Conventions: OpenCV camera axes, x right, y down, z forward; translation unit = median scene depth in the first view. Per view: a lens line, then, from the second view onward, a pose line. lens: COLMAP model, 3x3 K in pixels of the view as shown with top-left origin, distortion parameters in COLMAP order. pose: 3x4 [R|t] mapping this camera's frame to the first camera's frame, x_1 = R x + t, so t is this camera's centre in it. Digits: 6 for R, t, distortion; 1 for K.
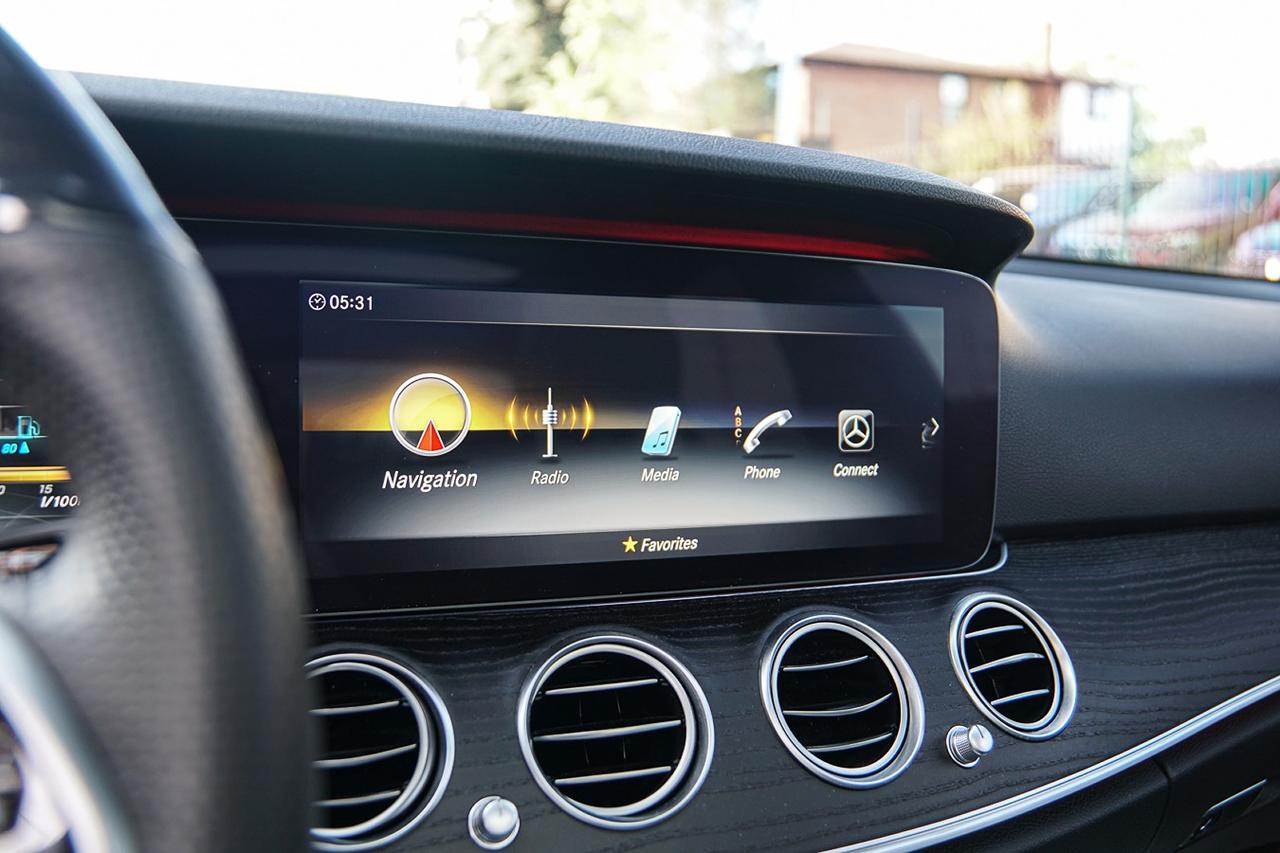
lens RADIAL K [[1091.1, 0, 636.5], [0, 1091.1, 426.7], [0, 0, 1]] dist [-0.137132, 0.097755]
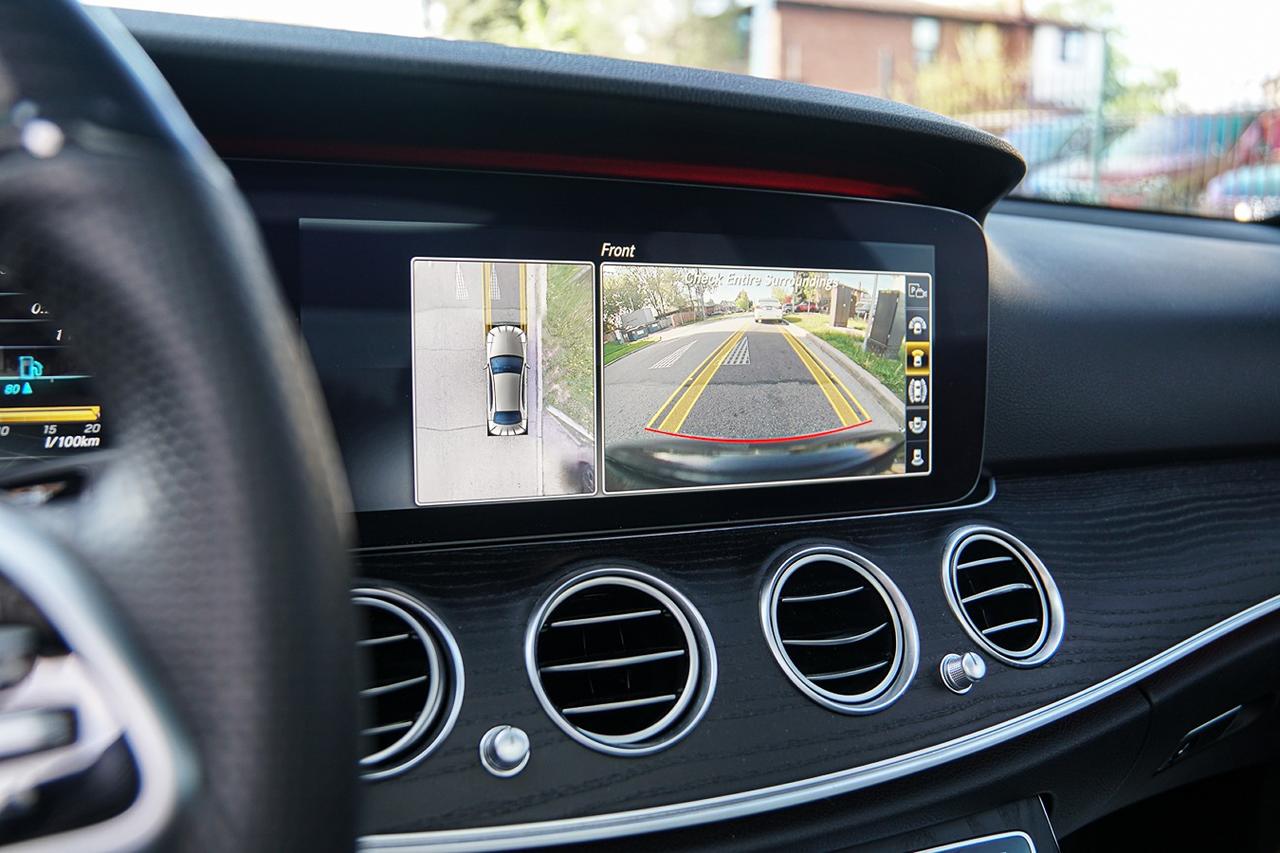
lens RADIAL K [[1091.1, 0, 636.5], [0, 1091.1, 426.7], [0, 0, 1]] dist [-0.137132, 0.097755]
pose [[0.999647, -0.008230, 0.025277, -0.027058], [0.007000, 0.998806, 0.048356, 0.010908], [-0.025645, -0.048162, 0.998510, -0.011075]]
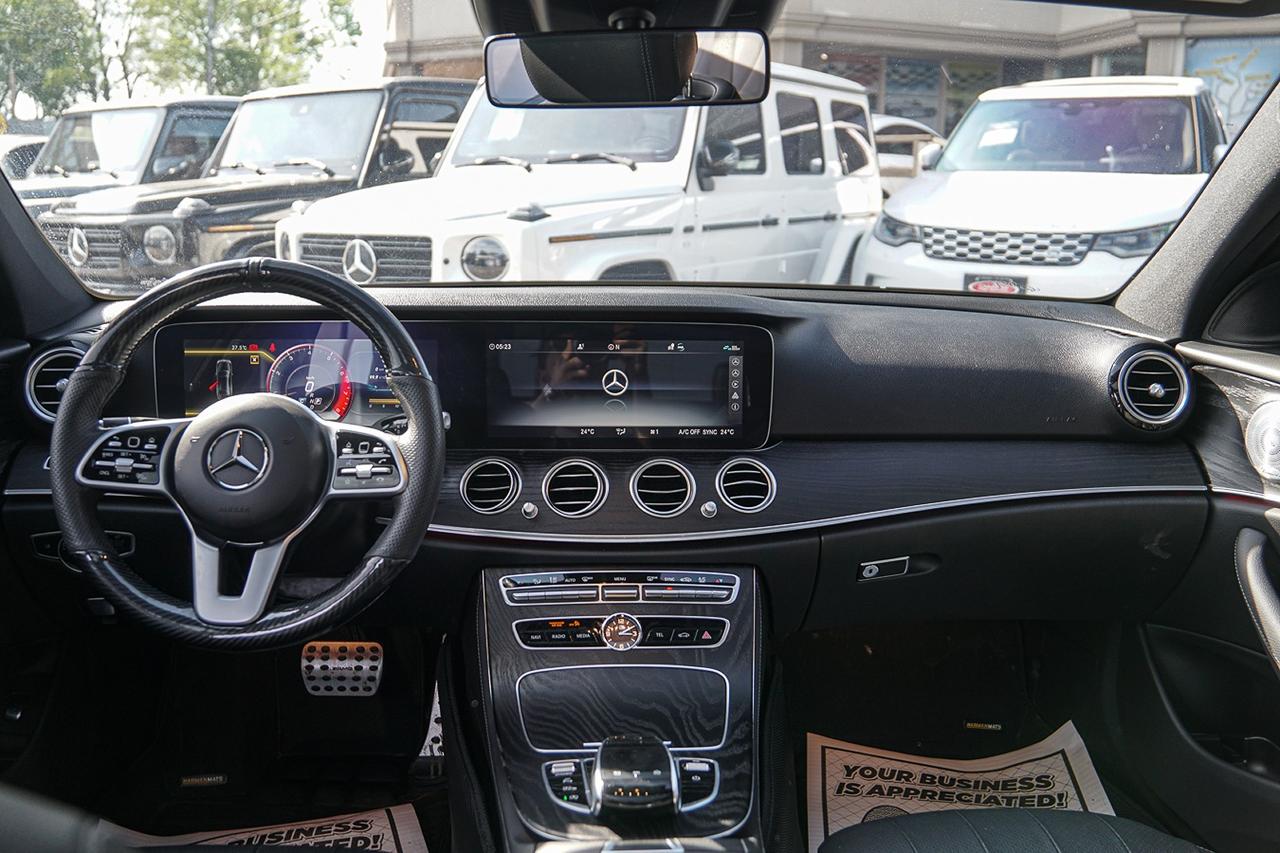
lens RADIAL K [[1064.0, 0, 635.4], [0, 1064.0, 427.5], [0, 0, 1]] dist [-0.140442, 0.107652]
pose [[0.938917, 0.030987, -0.342746, 1.107898], [-0.010479, 0.998050, 0.061526, -0.076514], [0.343984, -0.054176, 0.937411, -1.666770]]
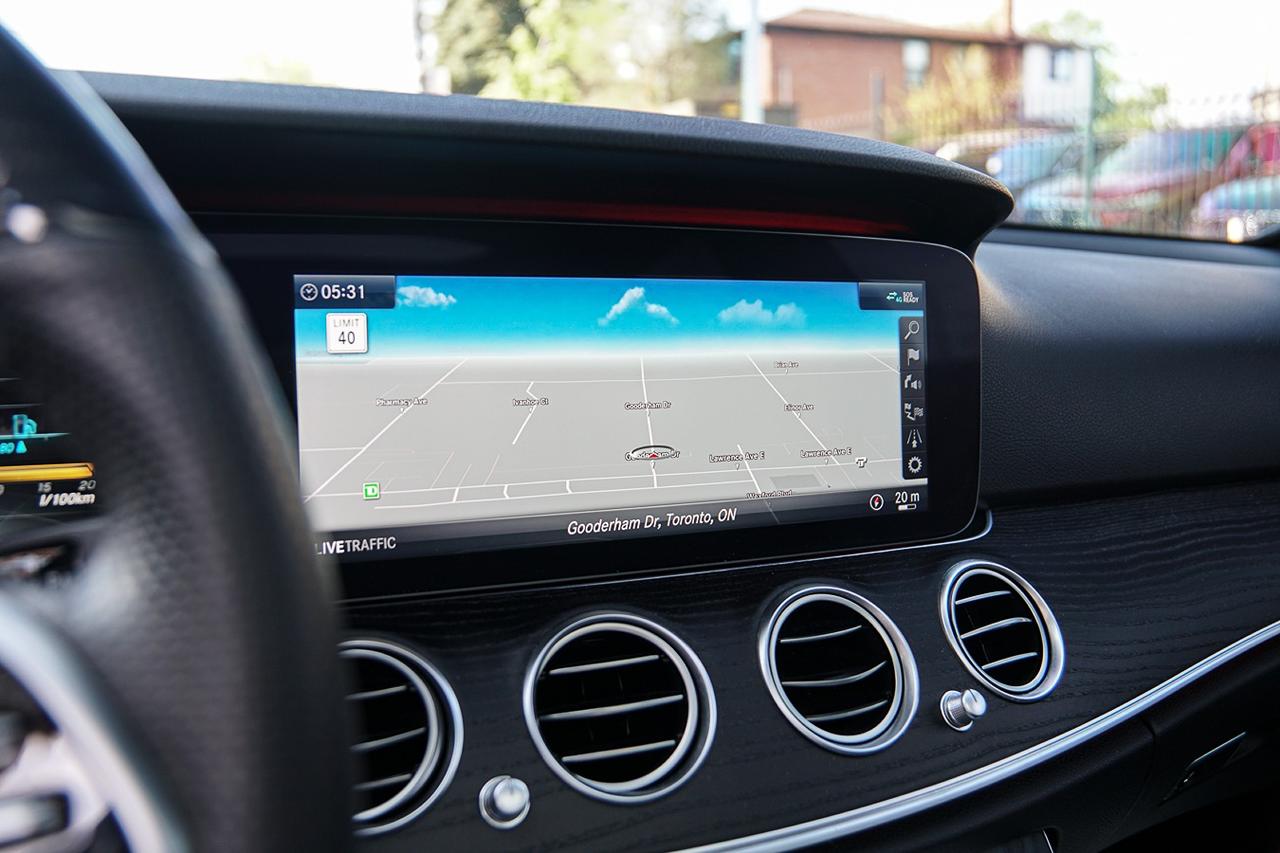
lens RADIAL K [[1091.1, 0, 636.5], [0, 1091.1, 426.7], [0, 0, 1]] dist [-0.137132, 0.097755]
pose [[0.999259, -0.028130, 0.026283, -0.021537], [0.027463, 0.999300, 0.025421, -0.007710], [-0.026980, -0.024681, 0.999331, -0.011675]]
